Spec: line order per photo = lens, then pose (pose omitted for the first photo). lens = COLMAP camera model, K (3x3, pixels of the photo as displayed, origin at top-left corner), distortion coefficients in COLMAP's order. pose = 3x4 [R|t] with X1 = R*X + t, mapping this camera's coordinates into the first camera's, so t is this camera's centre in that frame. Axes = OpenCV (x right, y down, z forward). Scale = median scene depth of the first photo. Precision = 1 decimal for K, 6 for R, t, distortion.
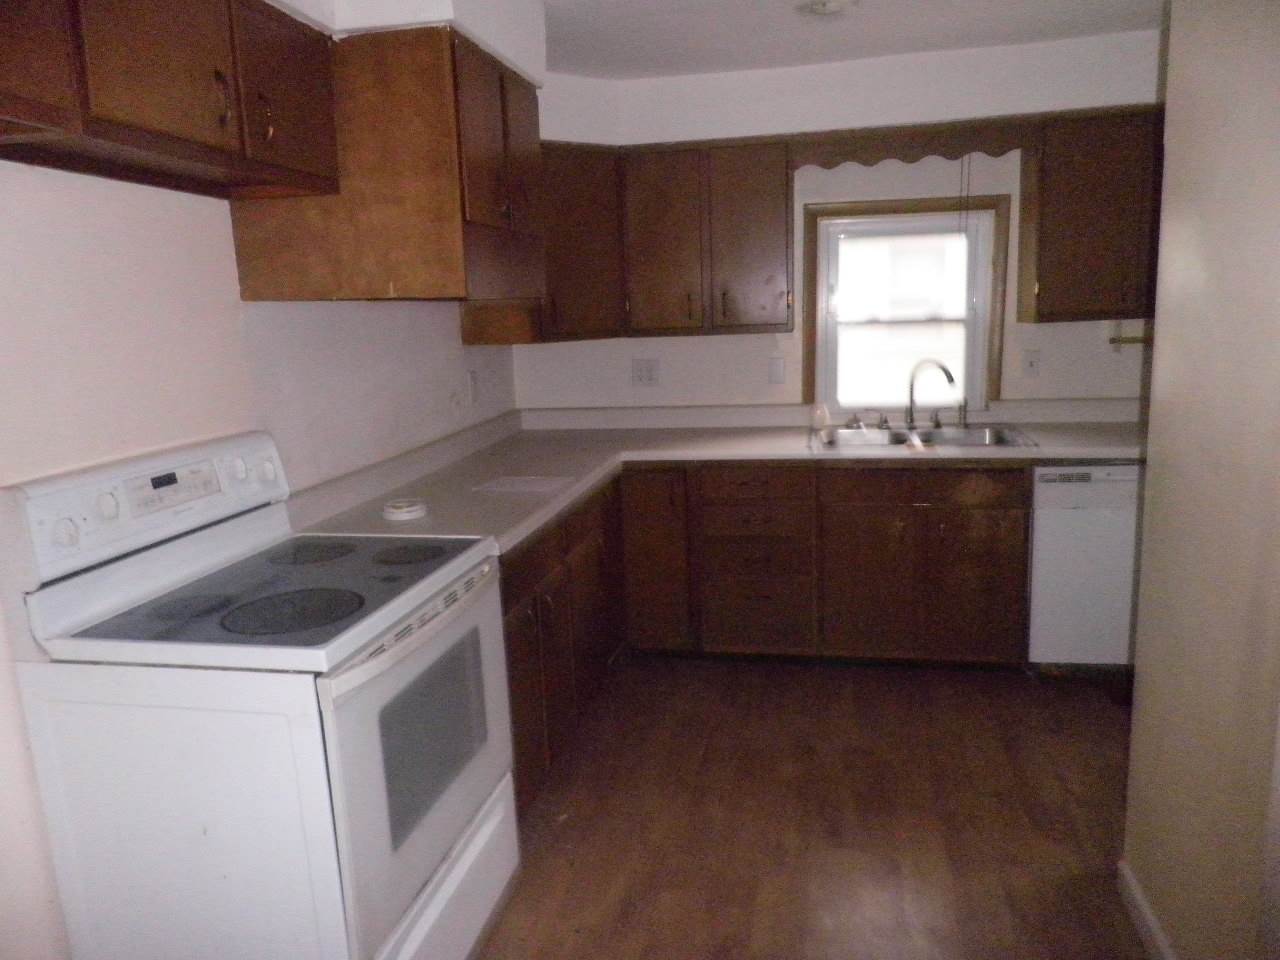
lens RADIAL K [[885.9, 0, 639.8], [0, 885.9, 458.1], [0, 0, 1]] dist [-0.003691, -0.001334]
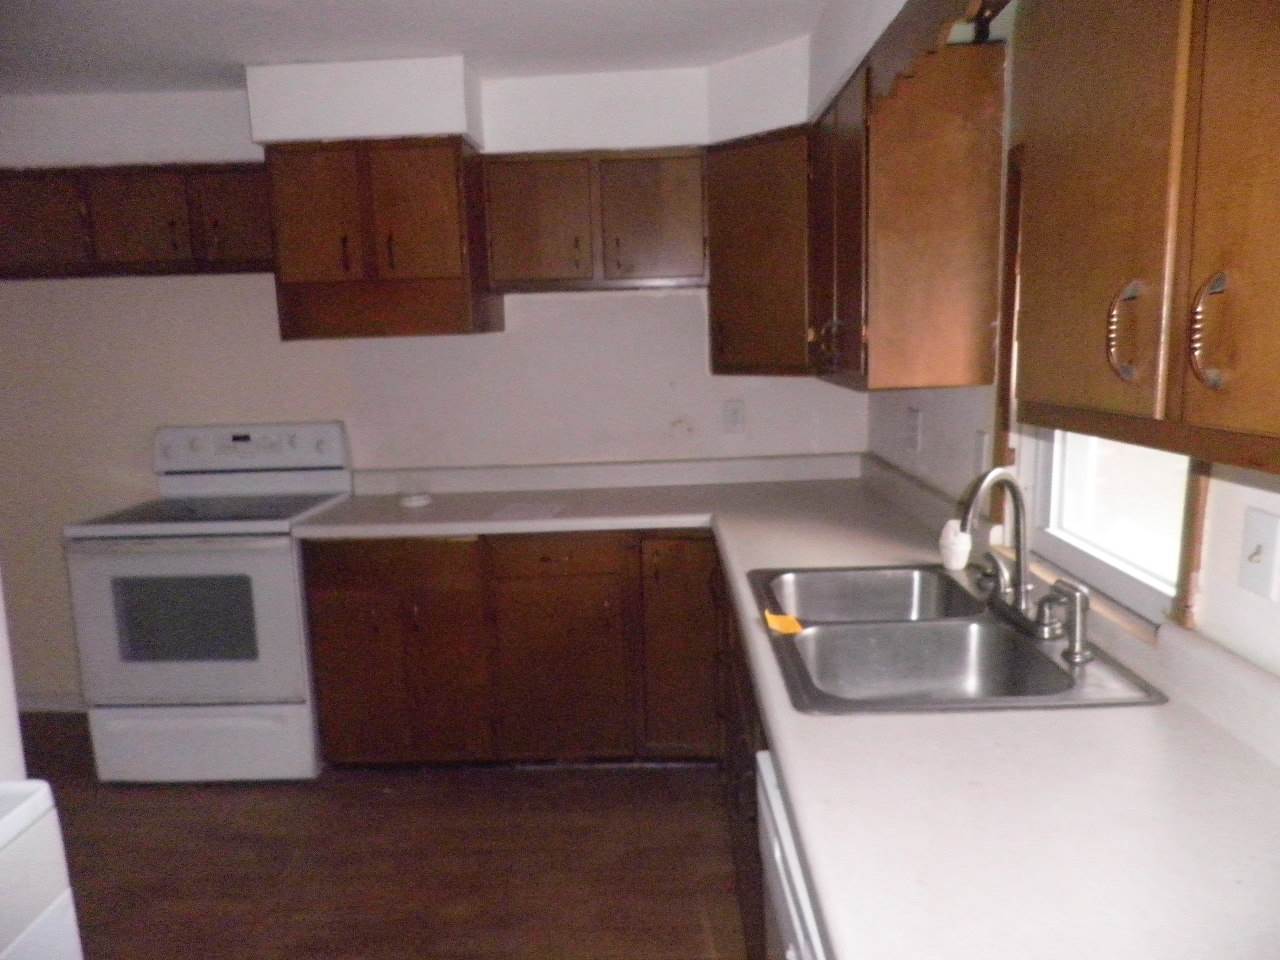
lens RADIAL K [[885.9, 0, 639.8], [0, 885.9, 458.1], [0, 0, 1]] dist [-0.003691, -0.001334]
pose [[0.161457, 0.170268, -0.972081, 0.732707], [-0.127895, 0.980308, 0.150466, -0.165957], [0.978557, 0.100030, 0.180054, 0.767112]]
